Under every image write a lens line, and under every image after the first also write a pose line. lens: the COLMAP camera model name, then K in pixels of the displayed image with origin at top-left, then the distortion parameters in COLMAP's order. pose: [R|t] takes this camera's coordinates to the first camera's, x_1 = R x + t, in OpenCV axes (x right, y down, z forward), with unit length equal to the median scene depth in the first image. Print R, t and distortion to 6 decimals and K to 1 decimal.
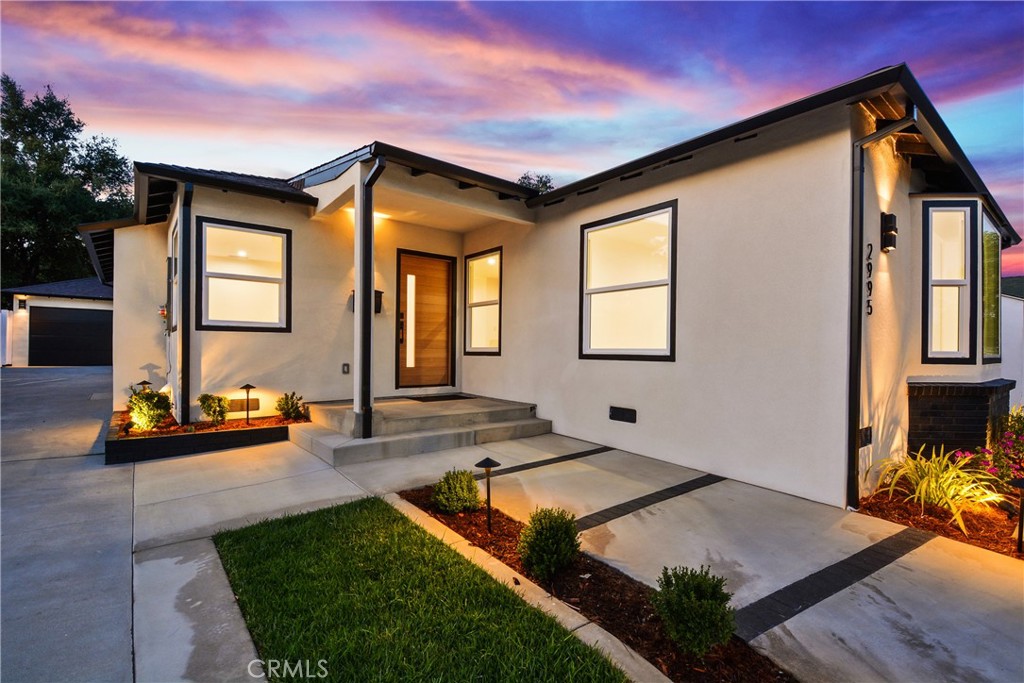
lens RADIAL K [[477.9, 0, 520.0], [0, 477.9, 350.2], [0, 0, 1]] dist [0.028032, -0.031970]
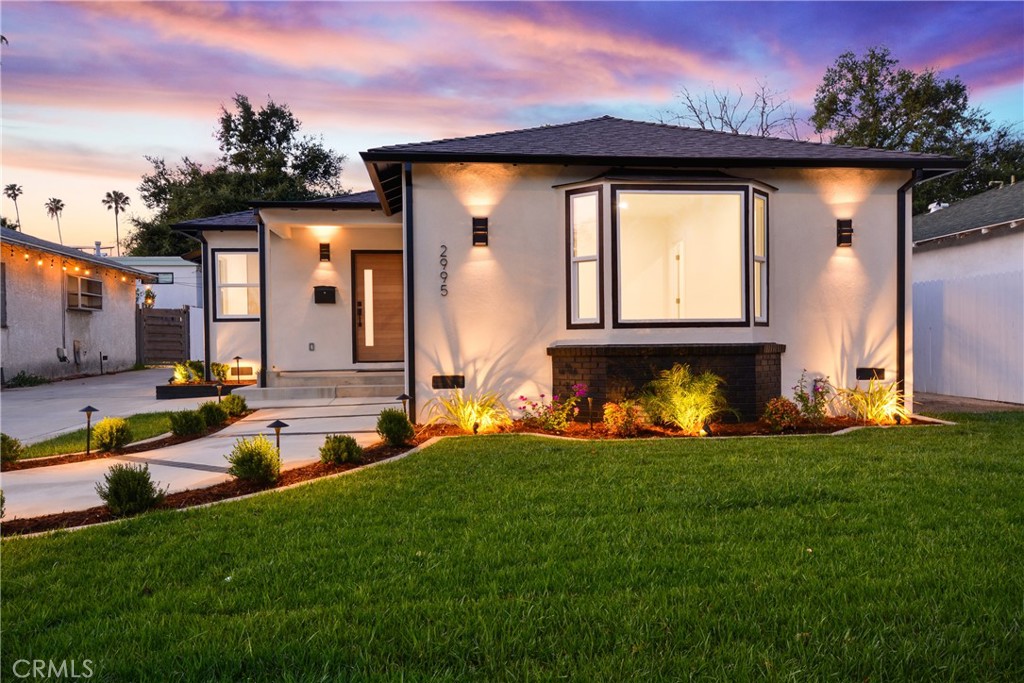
lens RADIAL K [[760.3, 0, 517.5], [0, 760.3, 347.0], [0, 0, 1]] dist [0.017153, -0.001713]
pose [[0.838212, -0.016450, -0.545097, 1.402518], [0.021038, 0.999776, 0.002180, 0.051541], [0.544939, -0.013295, 0.838370, -0.503168]]
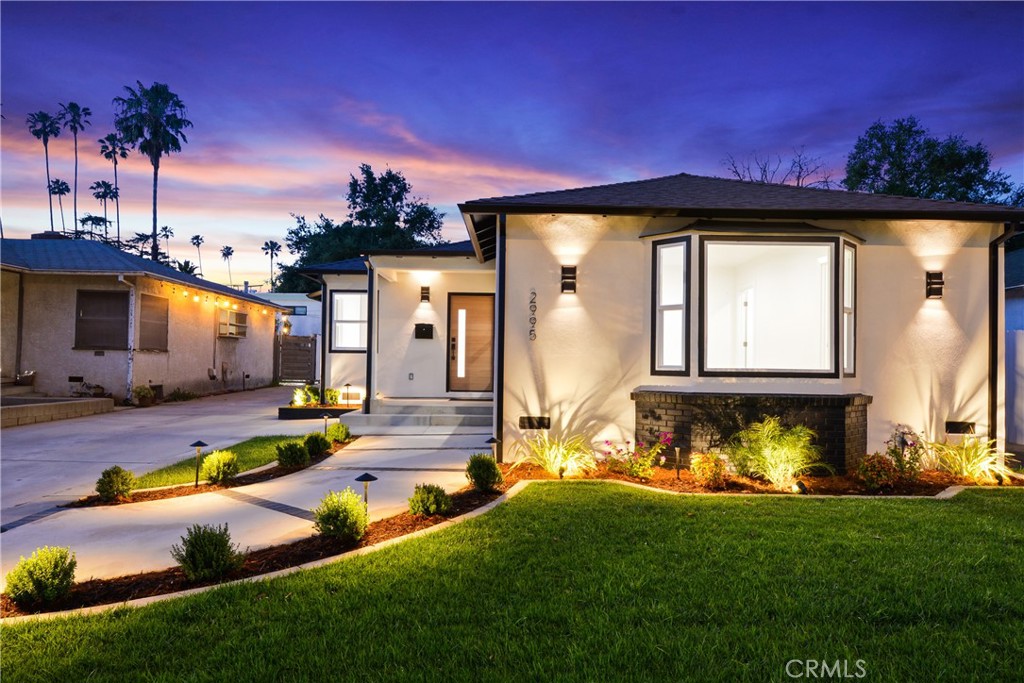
lens RADIAL K [[616.6, 0, 517.1], [0, 616.6, 345.7], [0, 0, 1]] dist [0.002840, -0.000814]
pose [[0.778791, -0.017065, -0.627051, 1.241140], [-0.005423, 0.999409, -0.033934, 0.006417], [0.627260, 0.029828, 0.778239, -0.336828]]
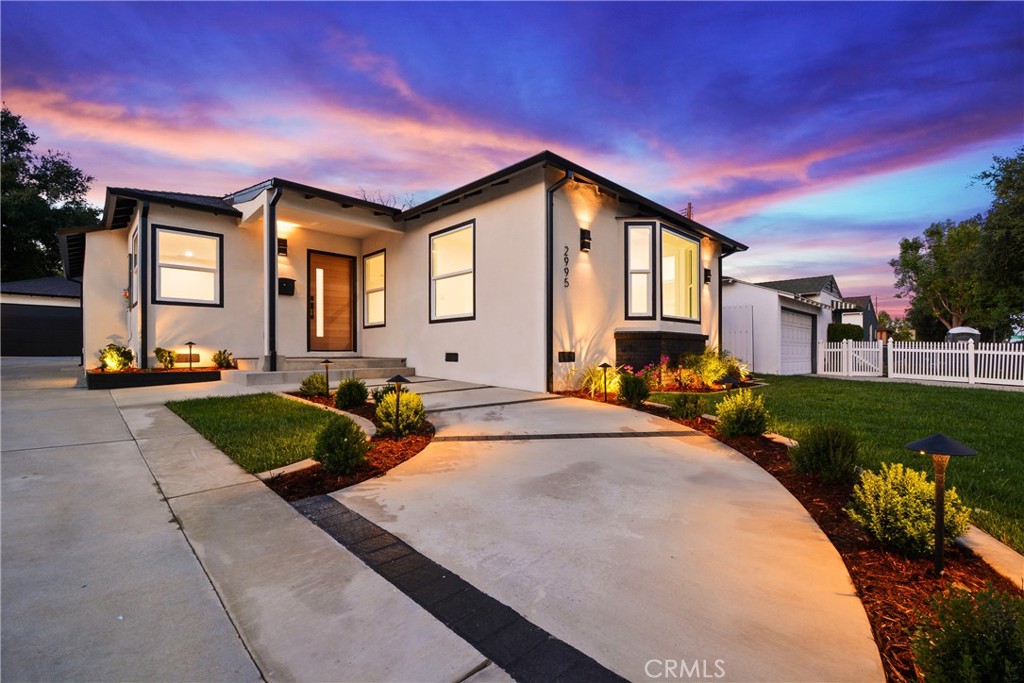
lens RADIAL K [[448.1, 0, 523.3], [0, 448.1, 351.2], [0, 0, 1]] dist [0.010960, -0.018826]
pose [[0.994234, -0.012588, 0.106490, 0.258236], [0.013007, 0.999910, -0.003241, 0.108767], [-0.106440, 0.004607, 0.994308, -0.403129]]
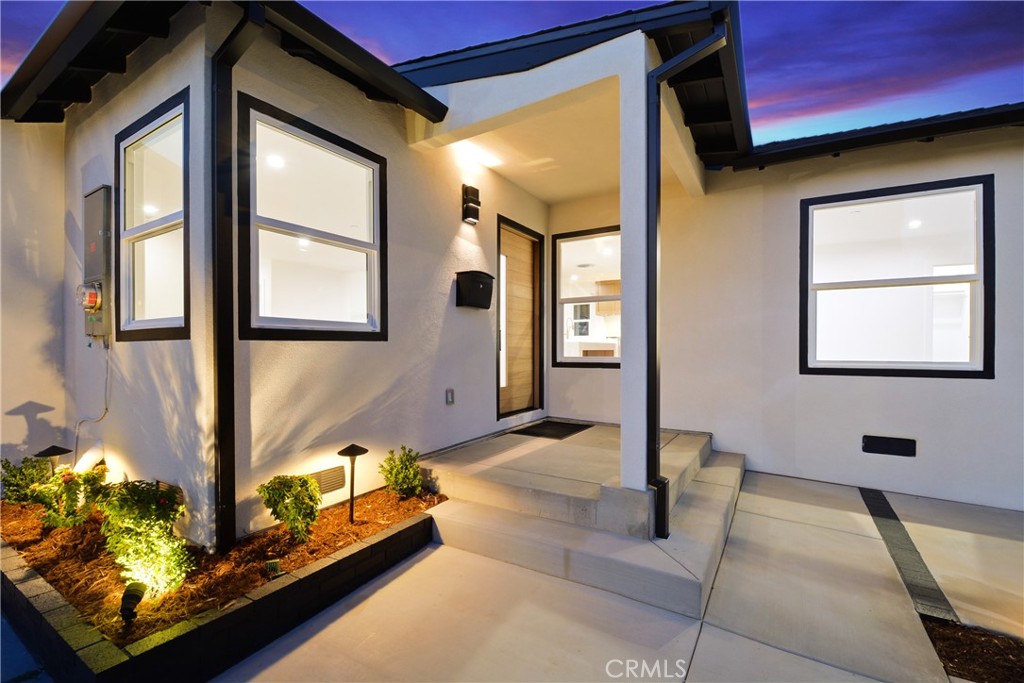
lens RADIAL K [[448.1, 0, 523.3], [0, 448.1, 351.2], [0, 0, 1]] dist [0.010960, -0.018826]
pose [[0.938303, -0.013381, 0.345555, -0.528928], [0.009605, 0.999874, 0.012638, -0.030746], [-0.345680, -0.008539, 0.938313, 0.466180]]
